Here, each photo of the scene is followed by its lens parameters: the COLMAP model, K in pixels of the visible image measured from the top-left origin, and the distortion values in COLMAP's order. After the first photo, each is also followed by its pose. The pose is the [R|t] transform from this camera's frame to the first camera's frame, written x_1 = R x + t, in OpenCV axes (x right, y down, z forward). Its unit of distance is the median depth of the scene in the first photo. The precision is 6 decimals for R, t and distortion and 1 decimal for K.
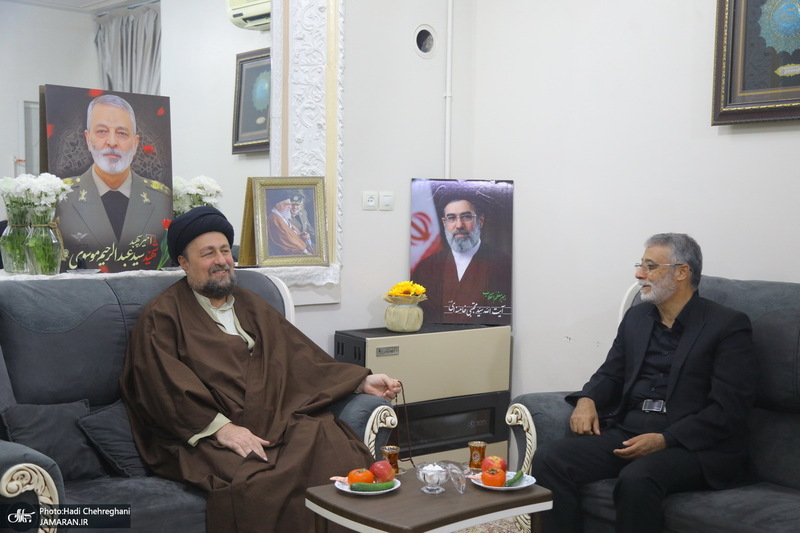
lens RADIAL K [[1011.0, 0, 383.0], [0, 1011.0, 271.7], [0, 0, 1]] dist [0.172958, 0.000000]
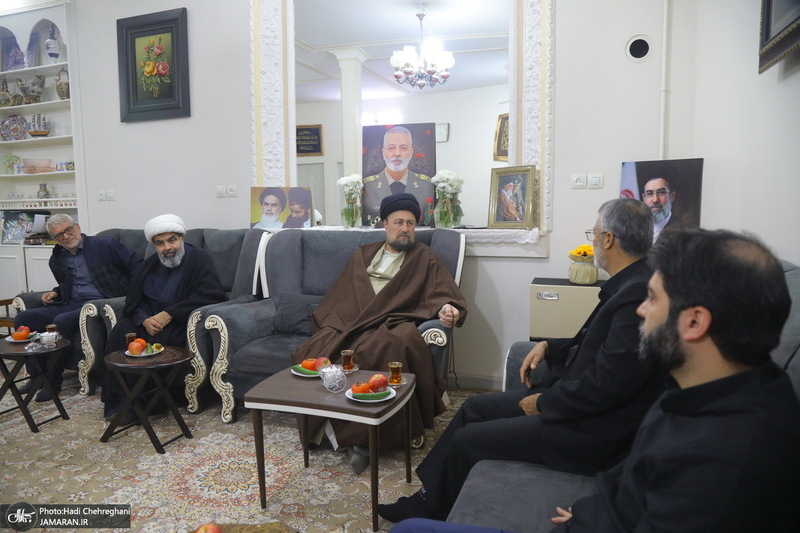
lens RADIAL K [[560.6, 0, 412.5], [0, 560.6, 275.8], [0, 0, 1]] dist [-0.098152, 0.047232]
pose [[0.555105, 0.094997, -0.826338, 0.530779], [-0.035371, 0.995254, 0.090655, -0.007084], [0.831028, -0.021094, 0.555831, 0.477748]]
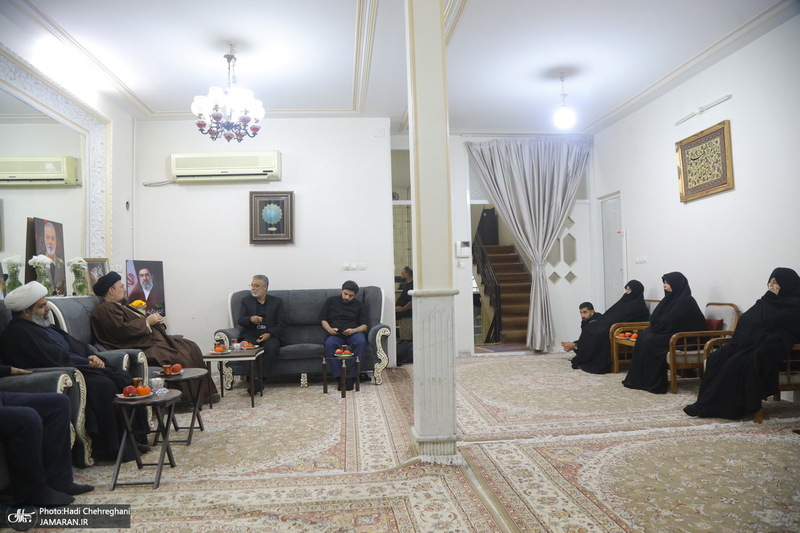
lens RADIAL K [[560.6, 0, 391.2], [0, 560.6, 281.6], [0, 0, 1]] dist [-0.098152, 0.047232]
pose [[0.573367, -0.019002, 0.819078, -0.807822], [0.078999, 0.996355, -0.032186, 0.062699], [-0.815481, 0.083161, 0.572779, -0.324780]]
